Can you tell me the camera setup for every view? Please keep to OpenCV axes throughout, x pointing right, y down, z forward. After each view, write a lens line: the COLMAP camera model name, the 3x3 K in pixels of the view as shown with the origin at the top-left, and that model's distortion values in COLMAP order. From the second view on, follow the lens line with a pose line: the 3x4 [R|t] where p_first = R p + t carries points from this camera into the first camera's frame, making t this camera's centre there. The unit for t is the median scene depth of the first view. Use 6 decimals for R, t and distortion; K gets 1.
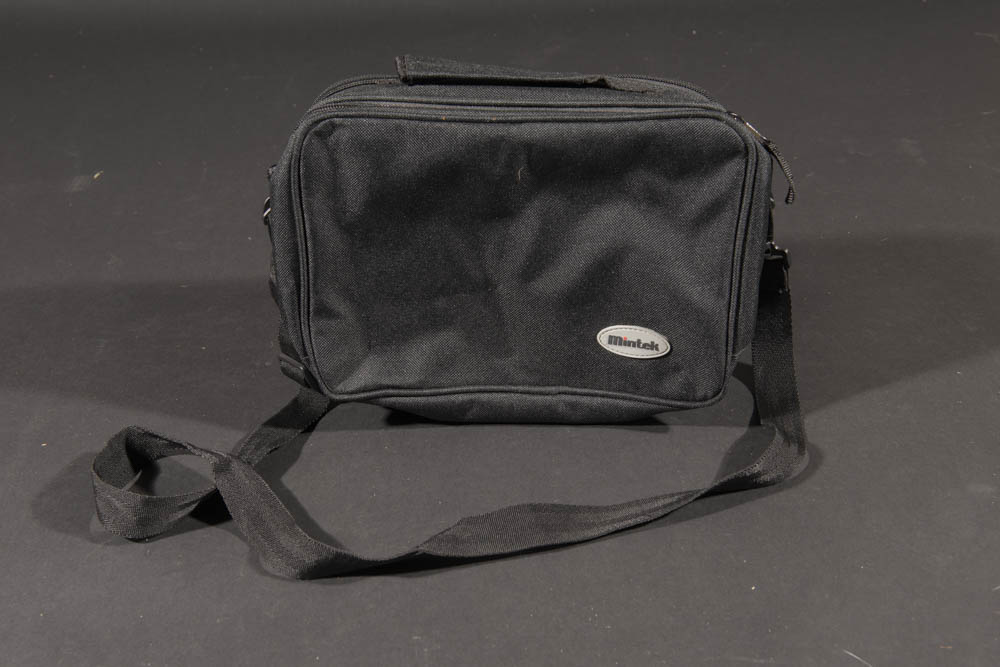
lens RADIAL K [[1371.3, 0, 497.4], [0, 1371.3, 327.1], [0, 0, 1]] dist [0.133835, 0.000000]
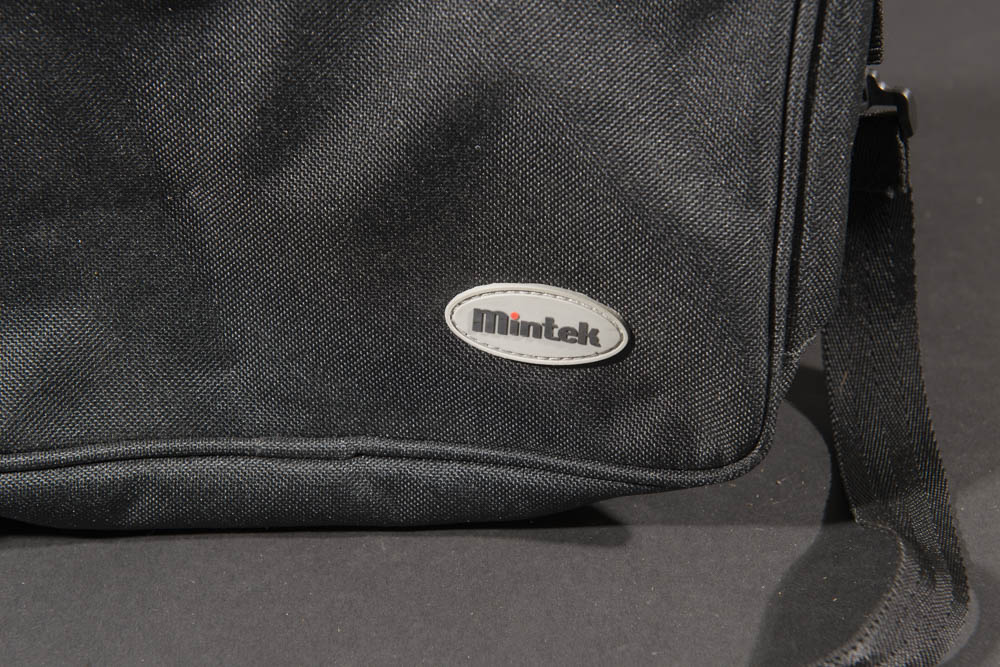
lens RADIAL K [[2118.5, 0, 499.6], [0, 2118.5, 334.8], [0, 0, 1]] dist [0.120485, 0.000000]
pose [[0.998190, -0.020251, 0.056632, 0.052652], [0.018759, 0.999466, 0.026757, -0.002741], [-0.057144, -0.025646, 0.998037, 0.381894]]
